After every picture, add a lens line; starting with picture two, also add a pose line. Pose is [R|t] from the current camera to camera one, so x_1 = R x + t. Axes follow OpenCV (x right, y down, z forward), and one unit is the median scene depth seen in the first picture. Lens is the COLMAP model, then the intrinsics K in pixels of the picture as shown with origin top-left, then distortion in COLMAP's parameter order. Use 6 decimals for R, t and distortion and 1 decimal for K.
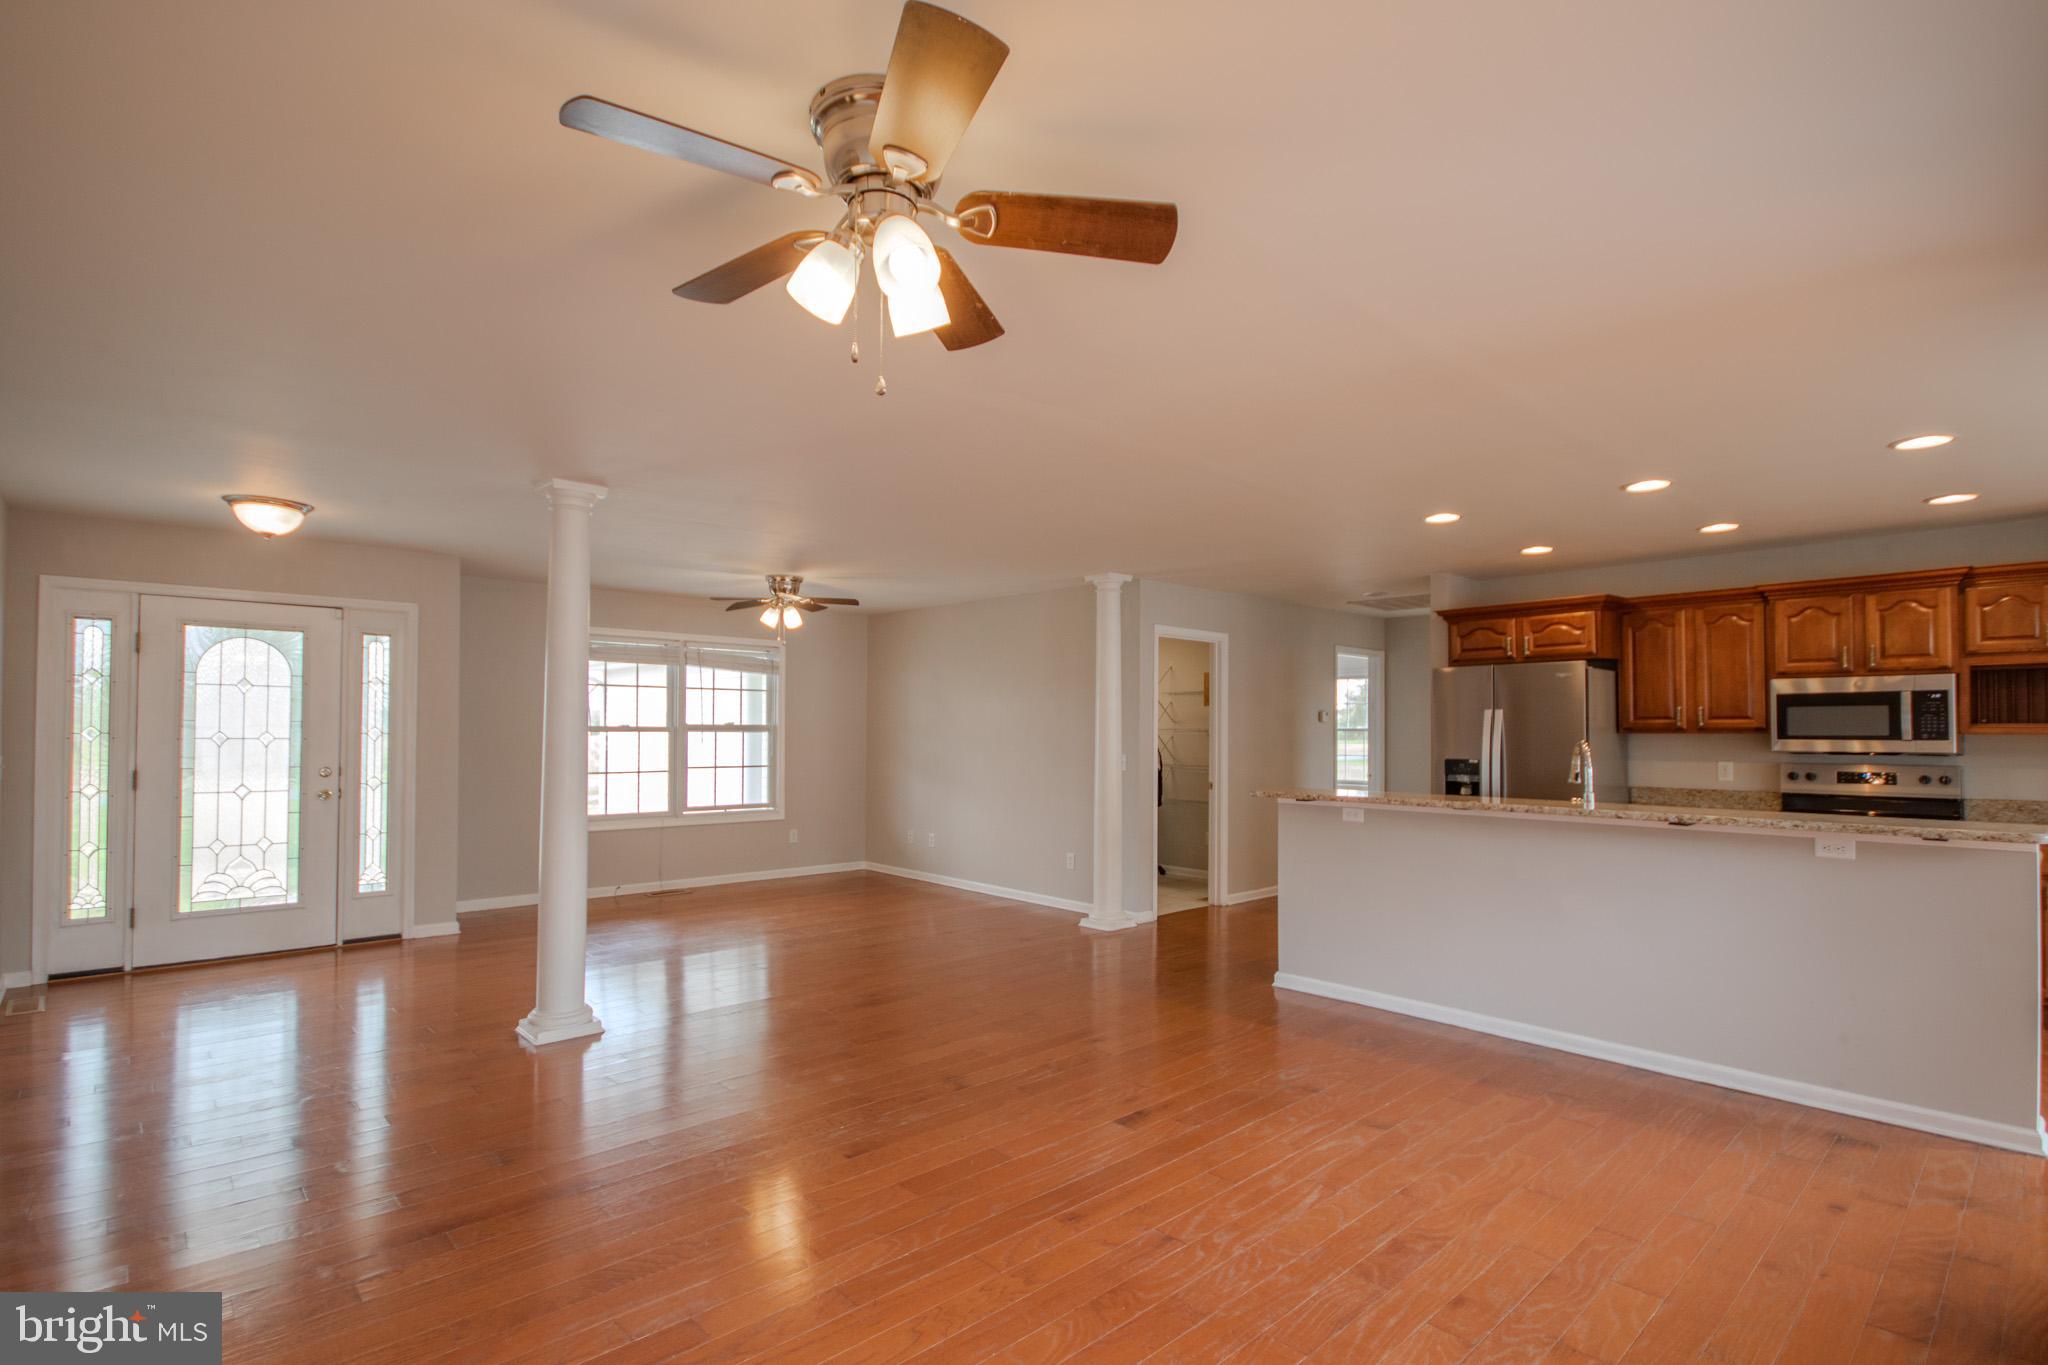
lens RADIAL K [[967.9, 0, 1024.7], [0, 967.9, 717.2], [0, 0, 1]] dist [-0.001843, -0.000418]
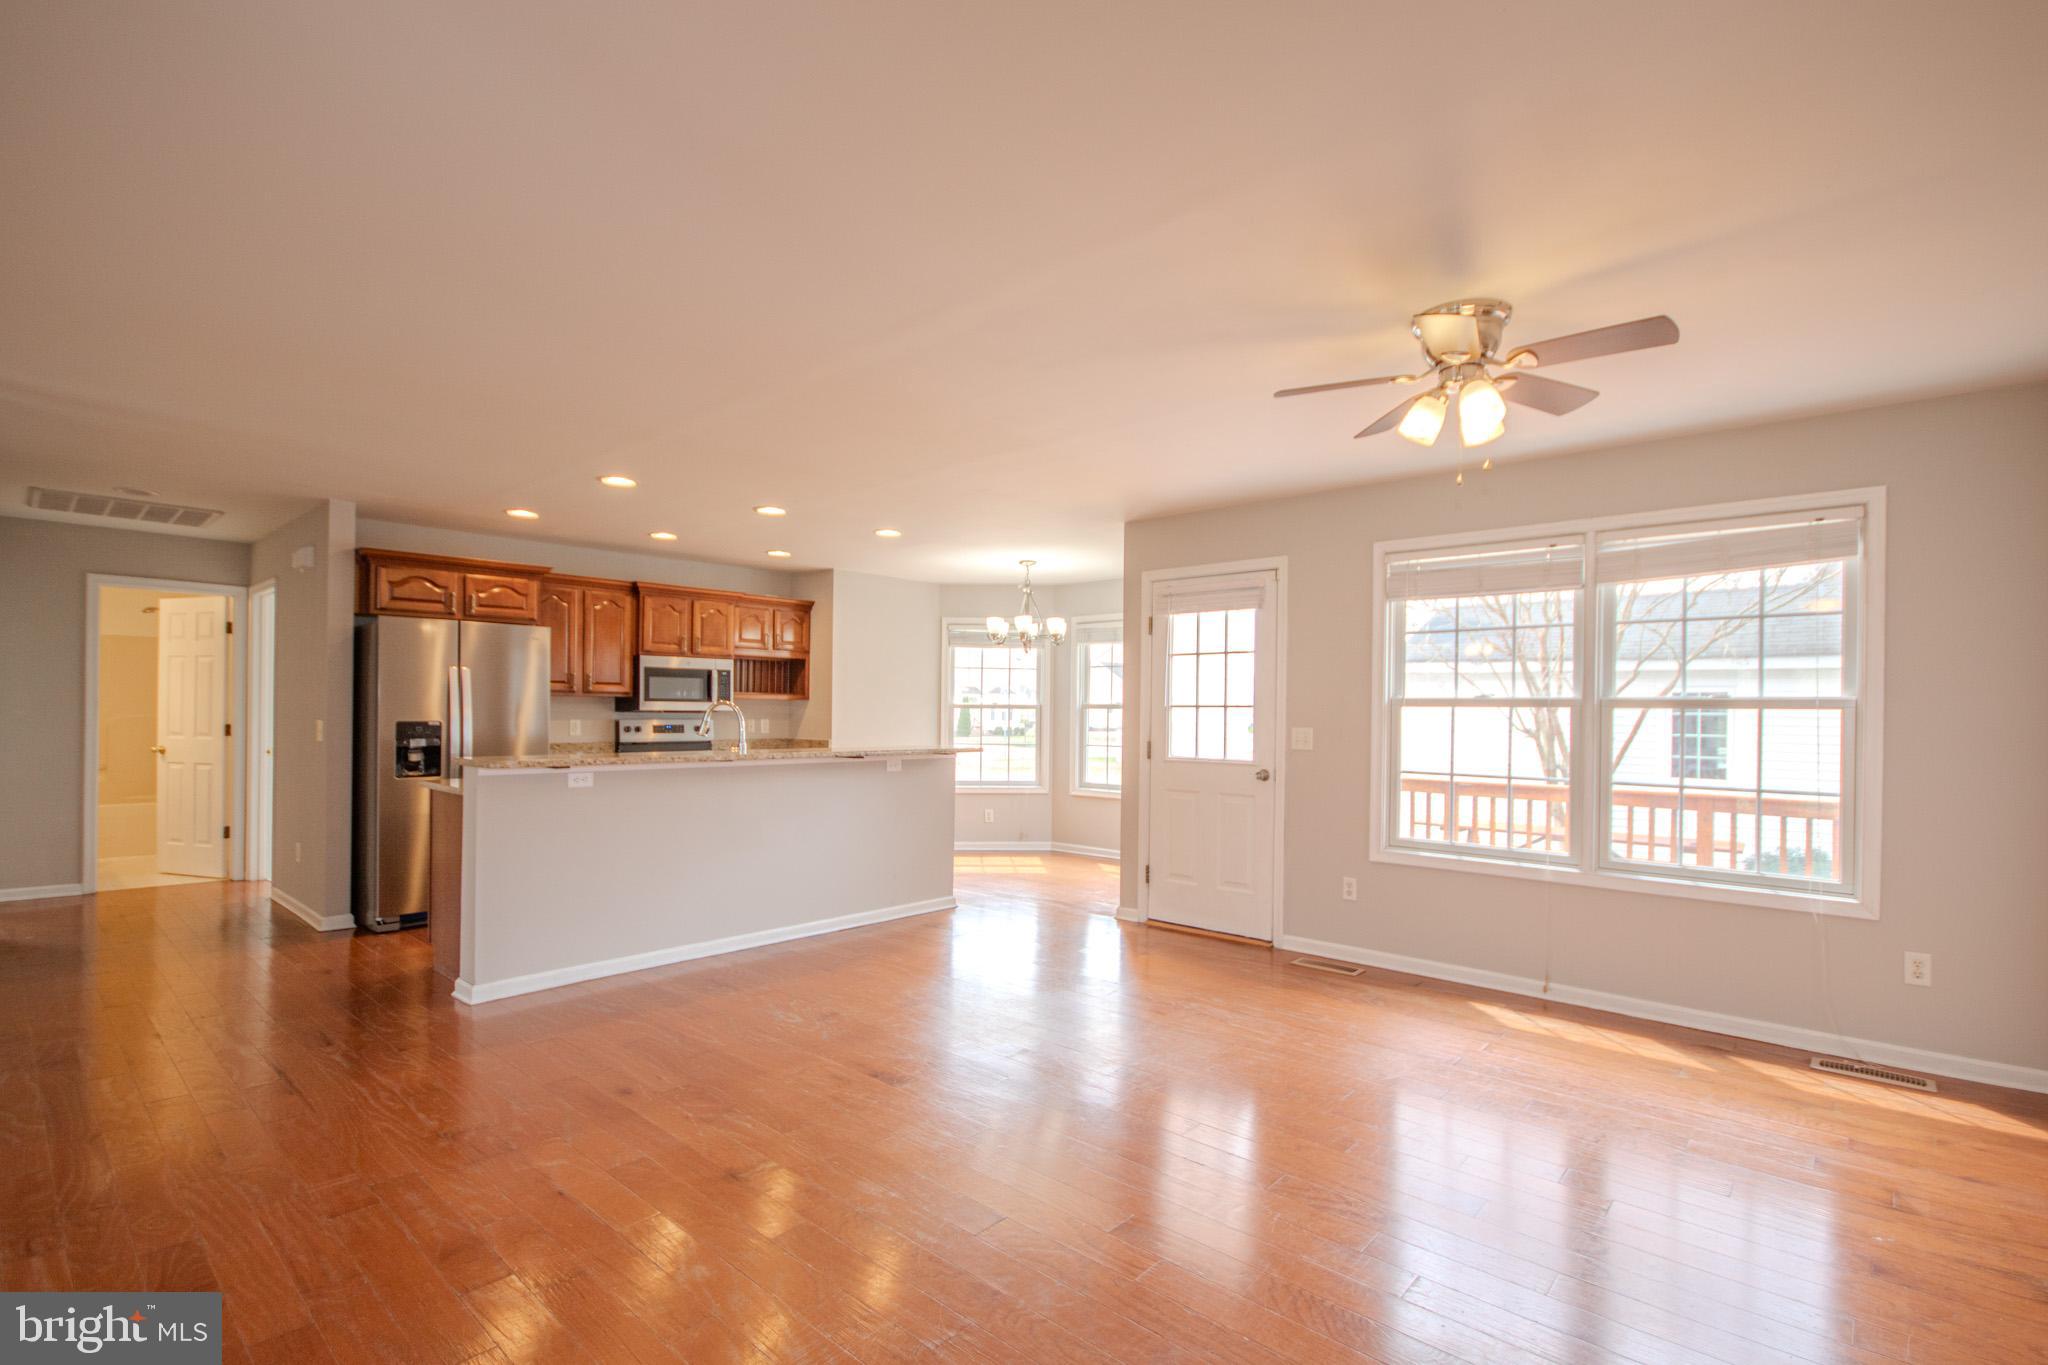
lens RADIAL K [[933.9, 0, 1029.4], [0, 933.9, 714.2], [0, 0, 1]] dist [-0.003884, -0.000563]
pose [[-0.100528, -0.007531, 0.994906, -0.451128], [-0.023618, 0.999708, 0.005181, 0.018174], [-0.994654, -0.022977, -0.100677, 0.507972]]
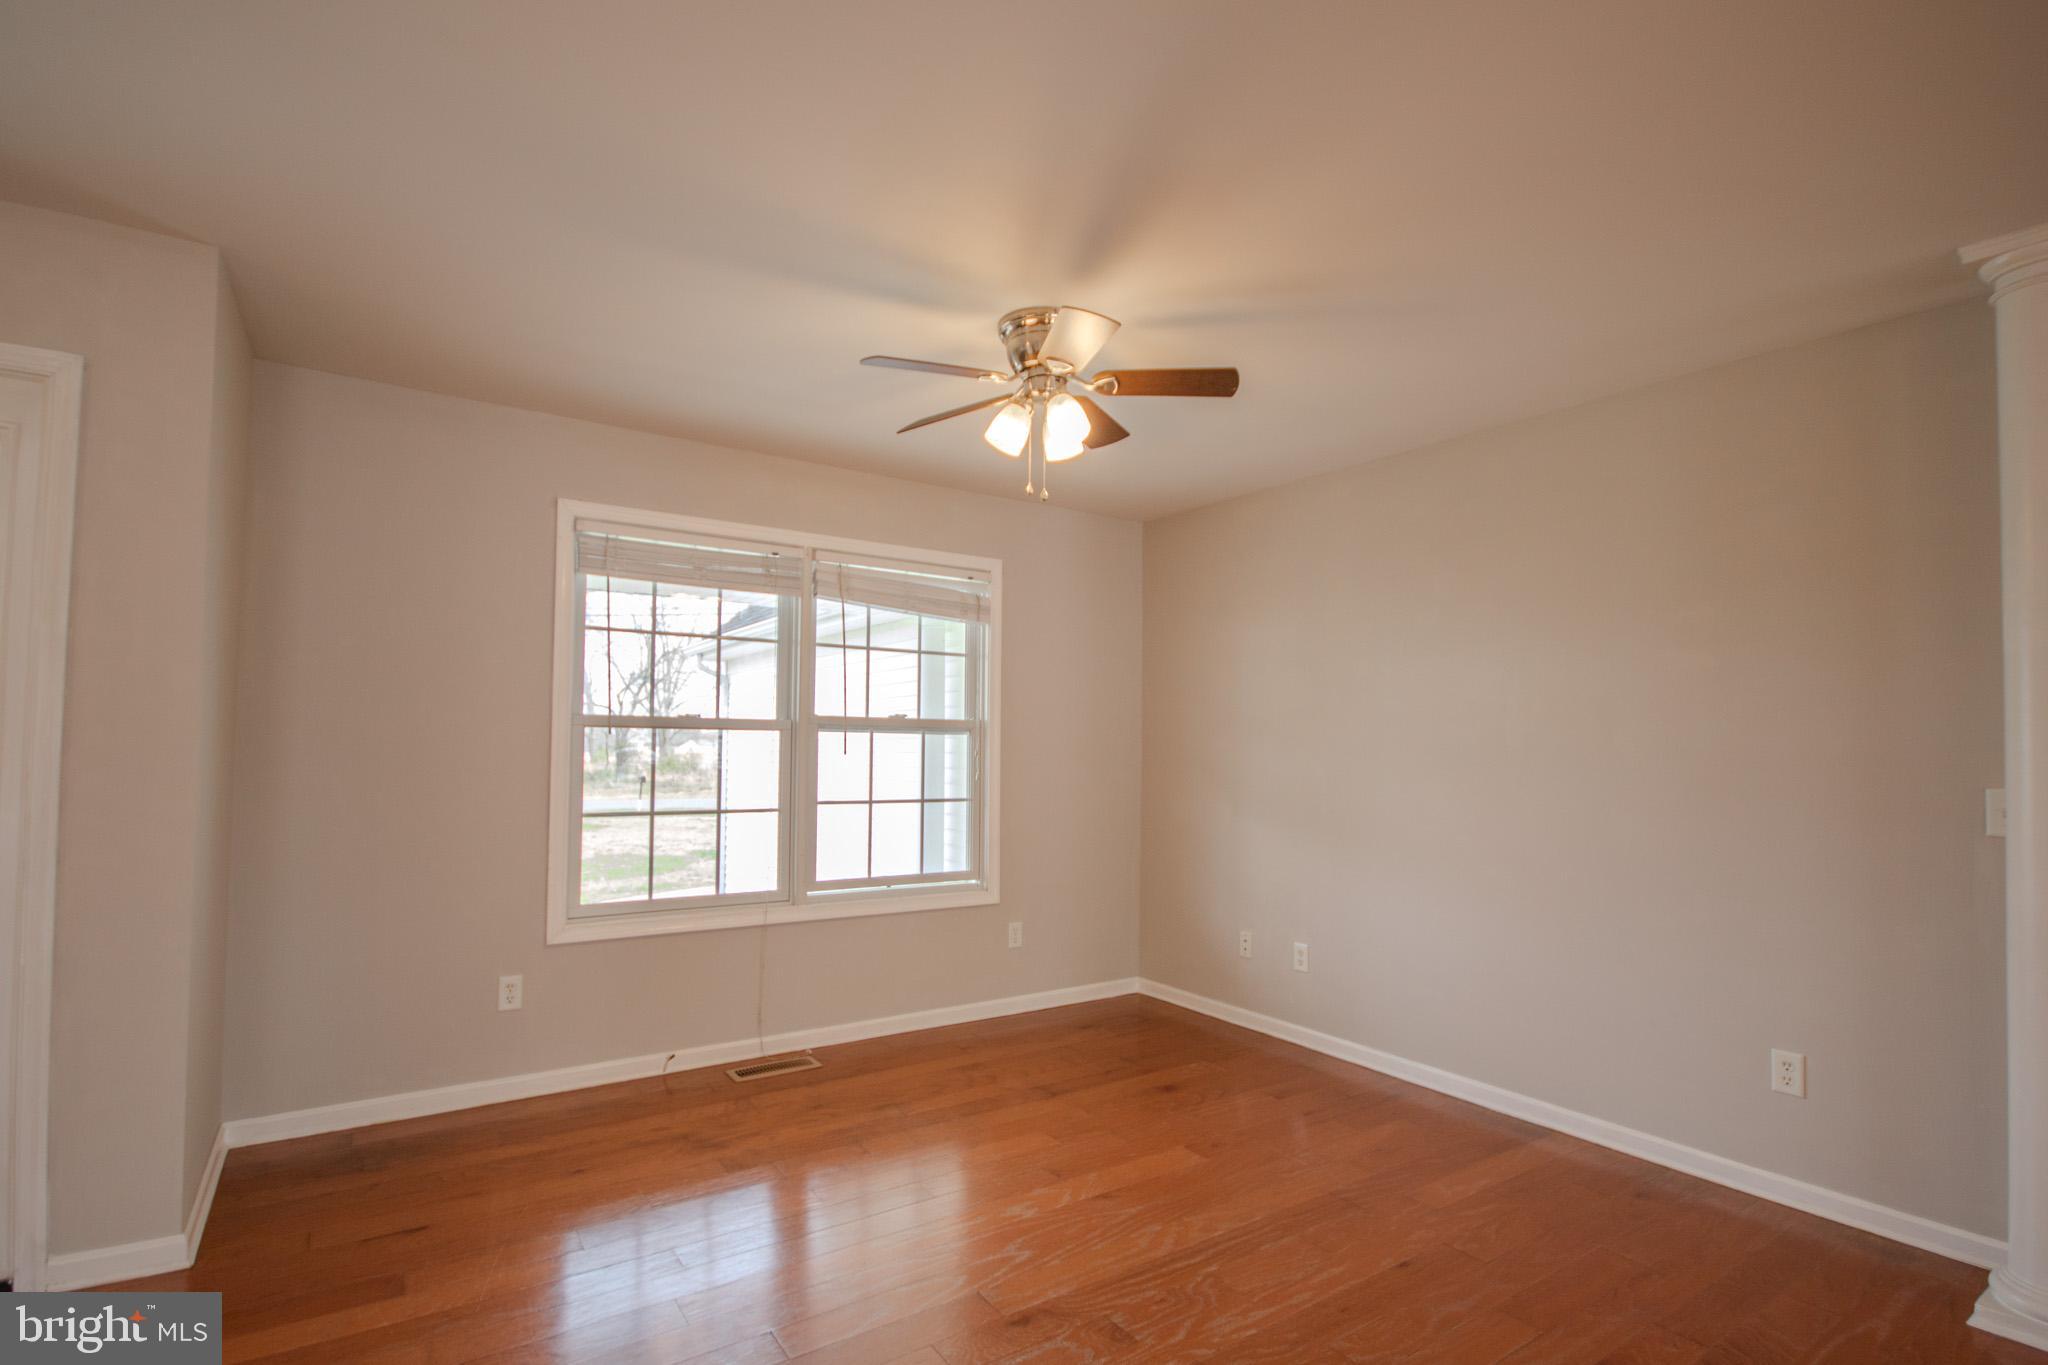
lens RADIAL K [[967.9, 0, 1024.7], [0, 967.9, 717.2], [0, 0, 1]] dist [-0.001843, -0.000418]
pose [[0.988617, -0.000016, -0.150452, -0.217784], [-0.003035, 0.999794, -0.020049, 0.023189], [0.150422, 0.020278, 0.988414, 0.679415]]
